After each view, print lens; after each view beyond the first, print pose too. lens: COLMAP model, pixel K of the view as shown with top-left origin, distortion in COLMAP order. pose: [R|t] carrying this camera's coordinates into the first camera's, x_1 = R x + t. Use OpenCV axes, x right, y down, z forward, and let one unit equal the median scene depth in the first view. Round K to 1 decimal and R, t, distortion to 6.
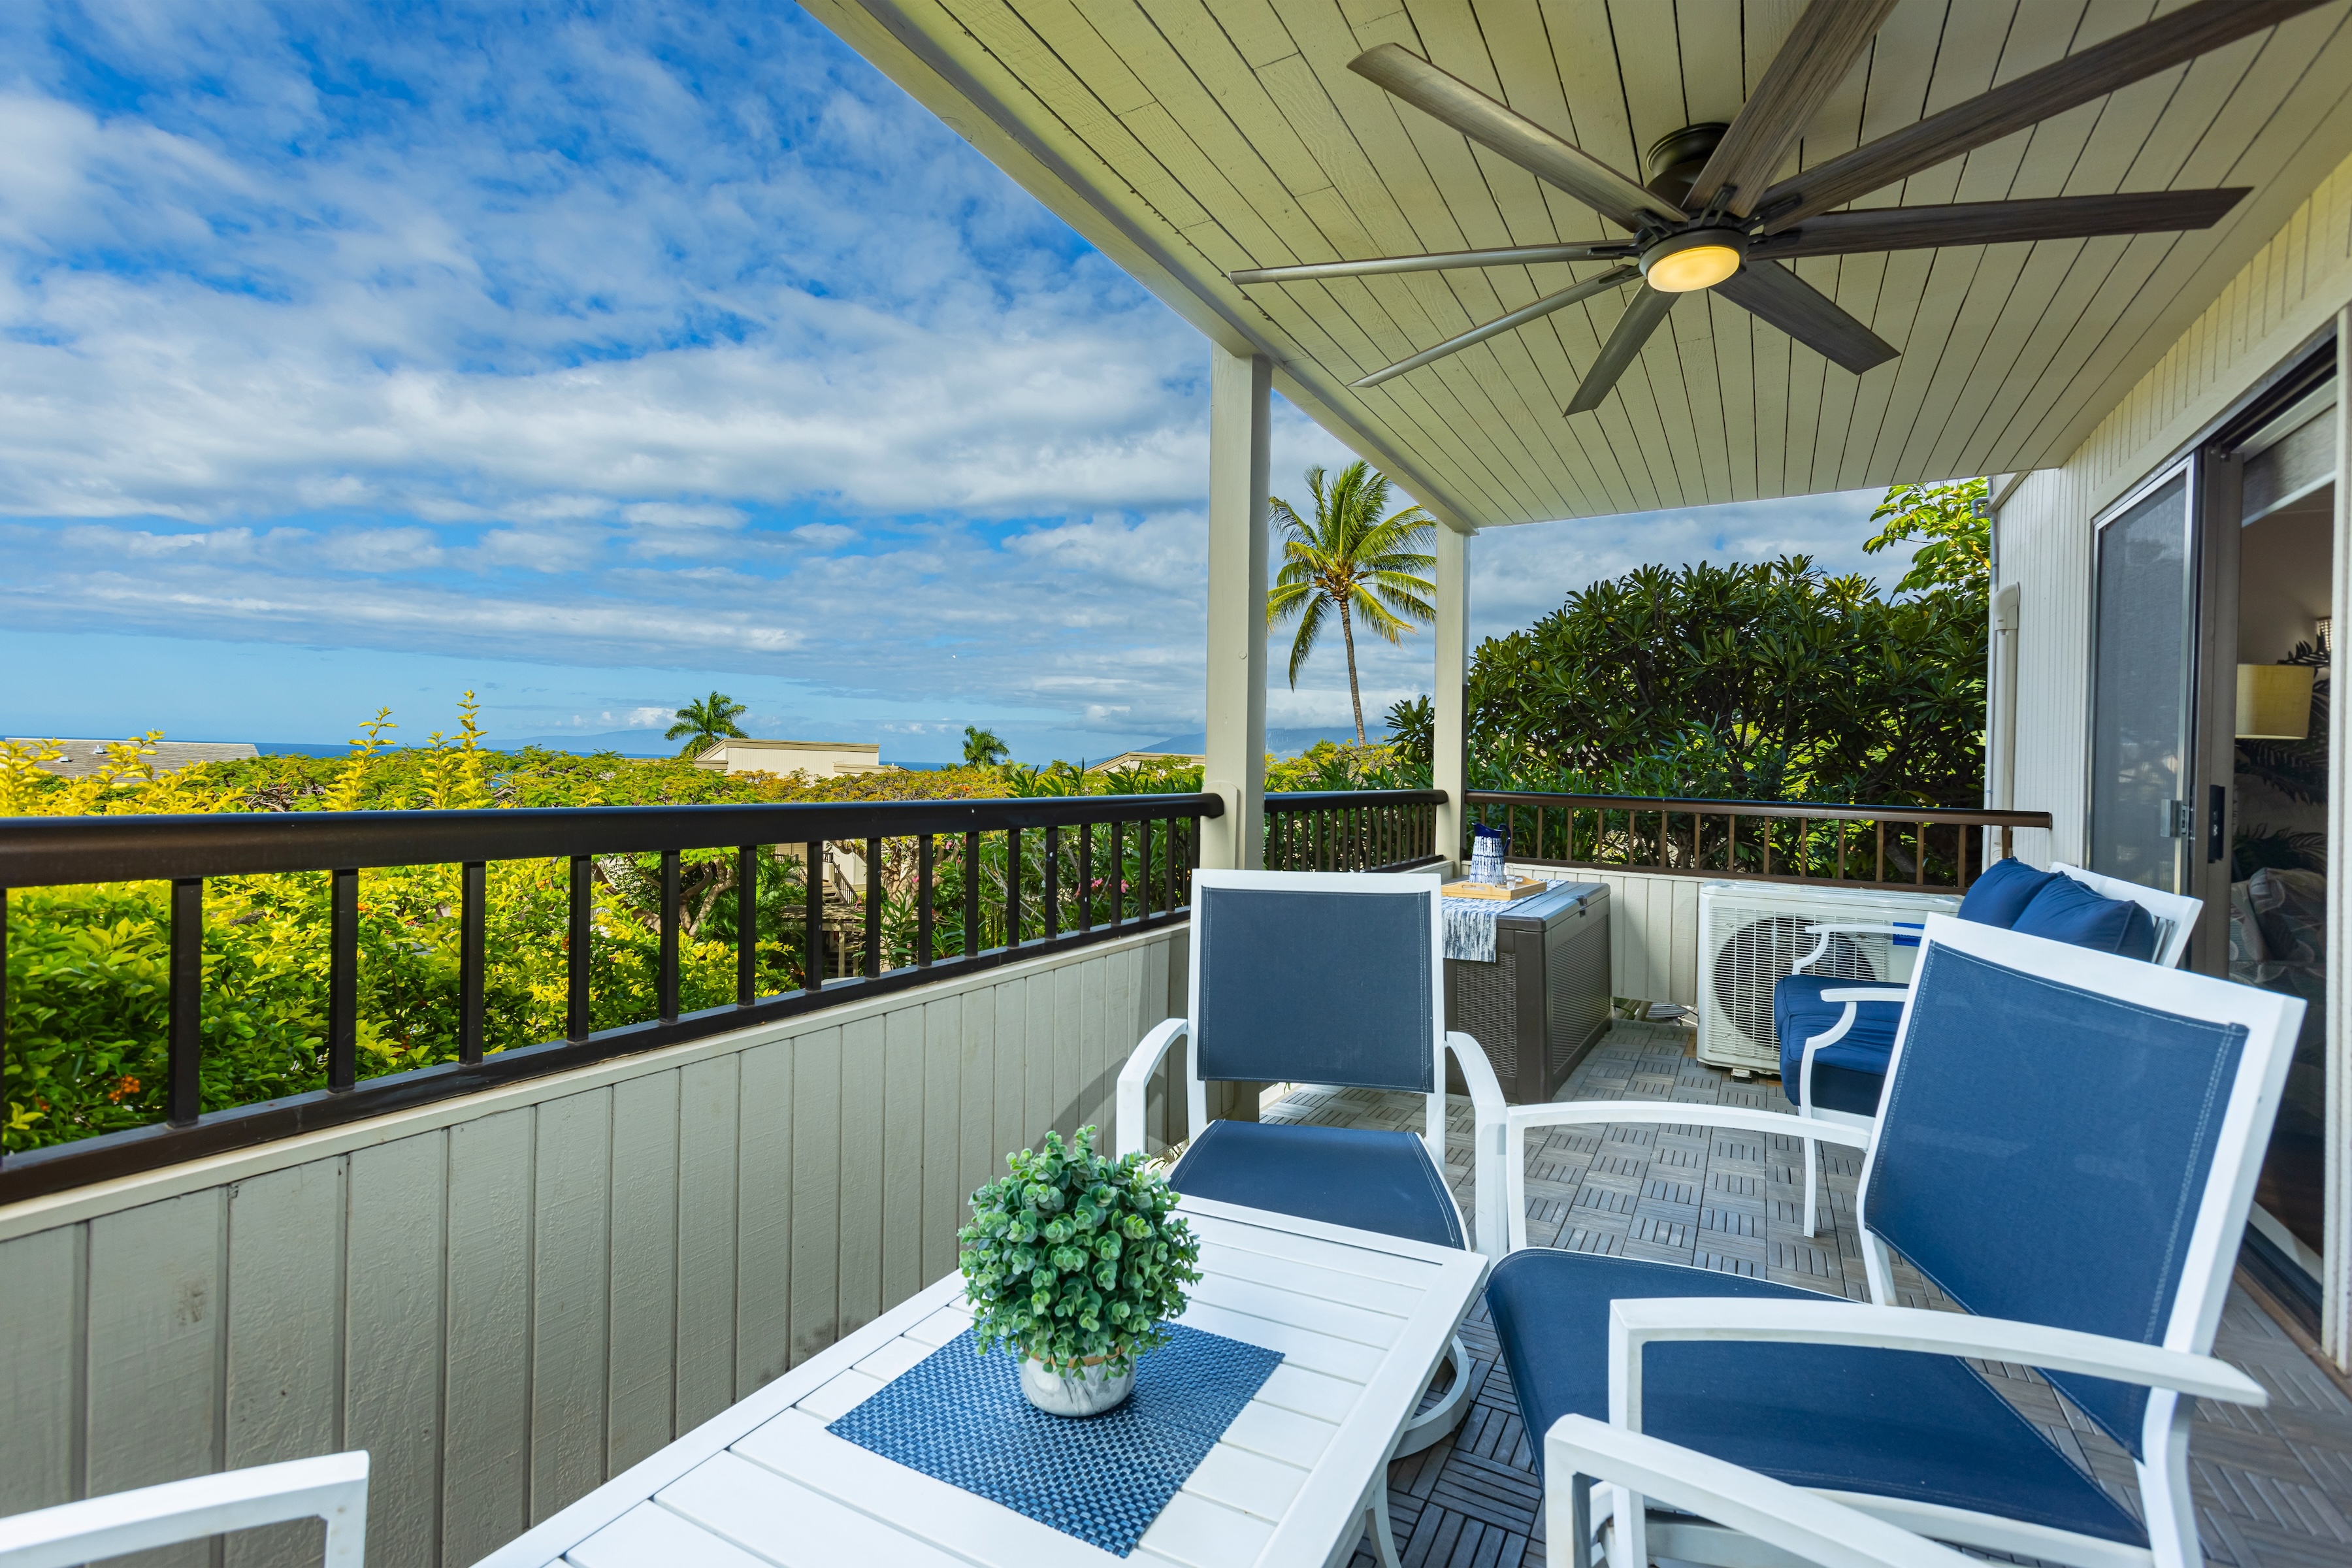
lens RADIAL K [[1059.7, 0, 1123.9], [0, 1059.7, 769.3], [0, 0, 1]] dist [-0.002041, 0.011649]
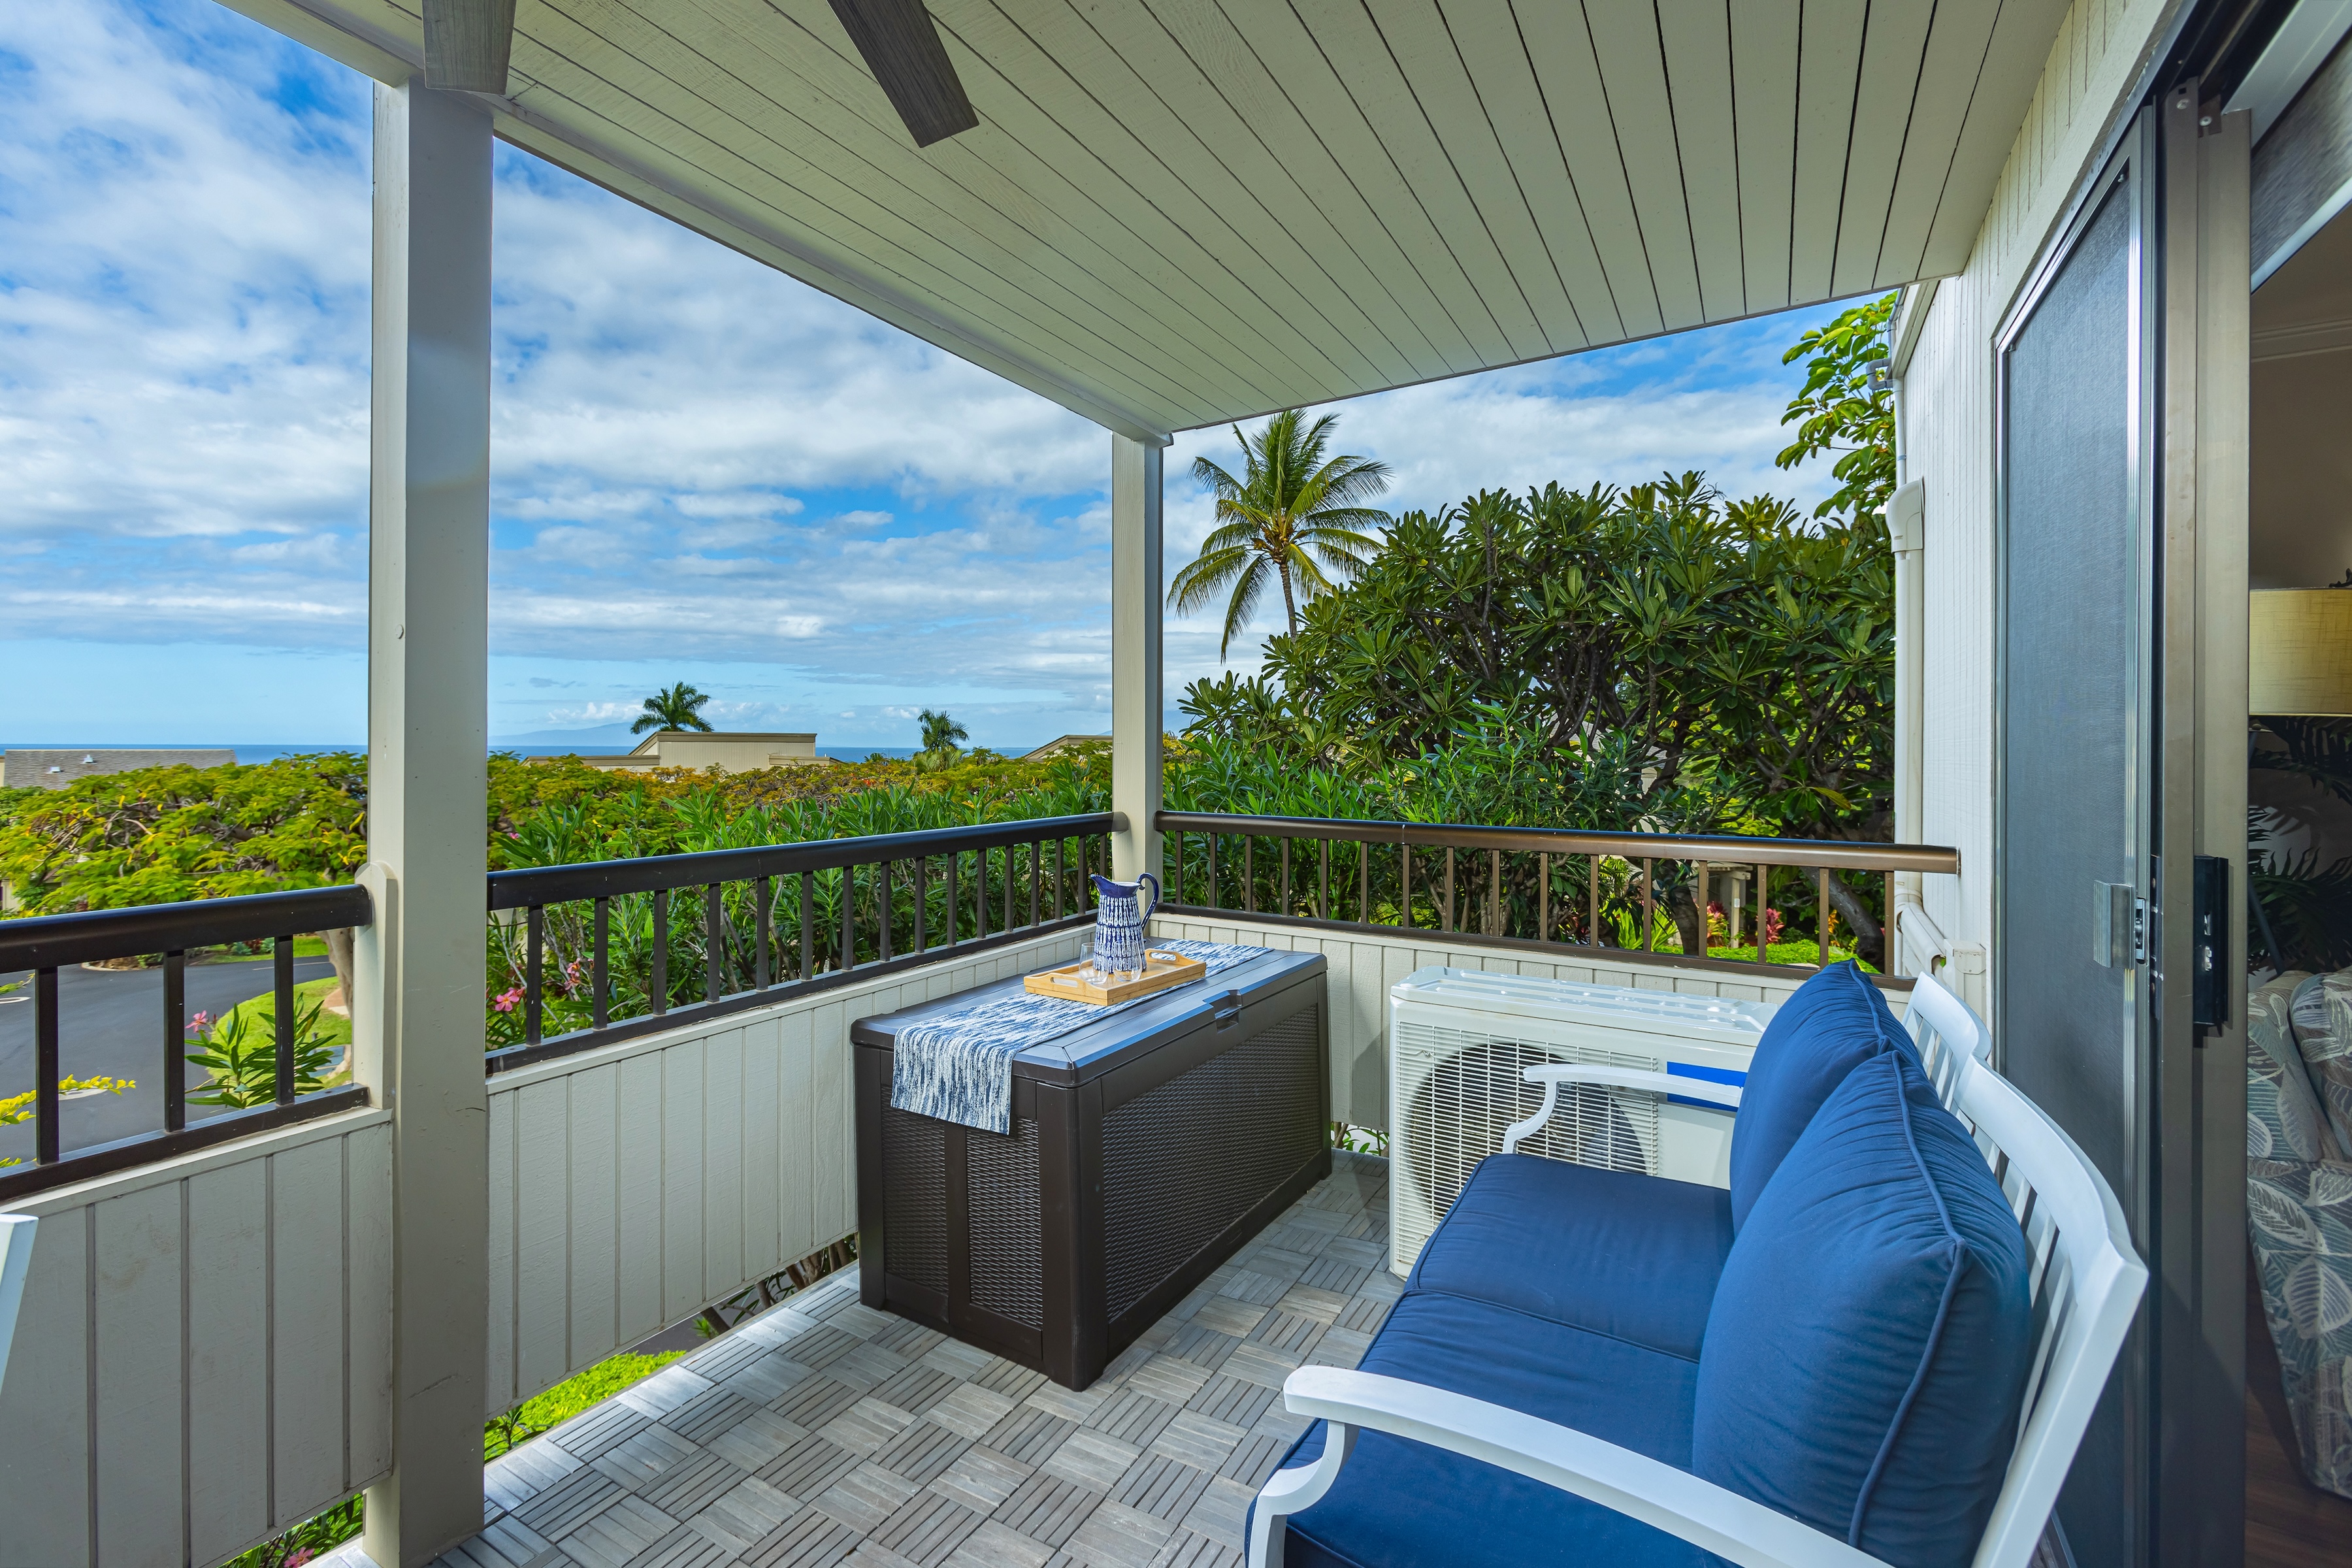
lens RADIAL K [[1050.9, 0, 1146.5], [0, 1050.9, 751.9], [0, 0, 1]] dist [-0.011218, 0.007980]
pose [[0.999360, -0.029472, -0.020265, 0.260532], [0.029633, 0.999531, 0.007713, -0.019481], [0.020028, -0.008308, 0.999765, 0.245800]]
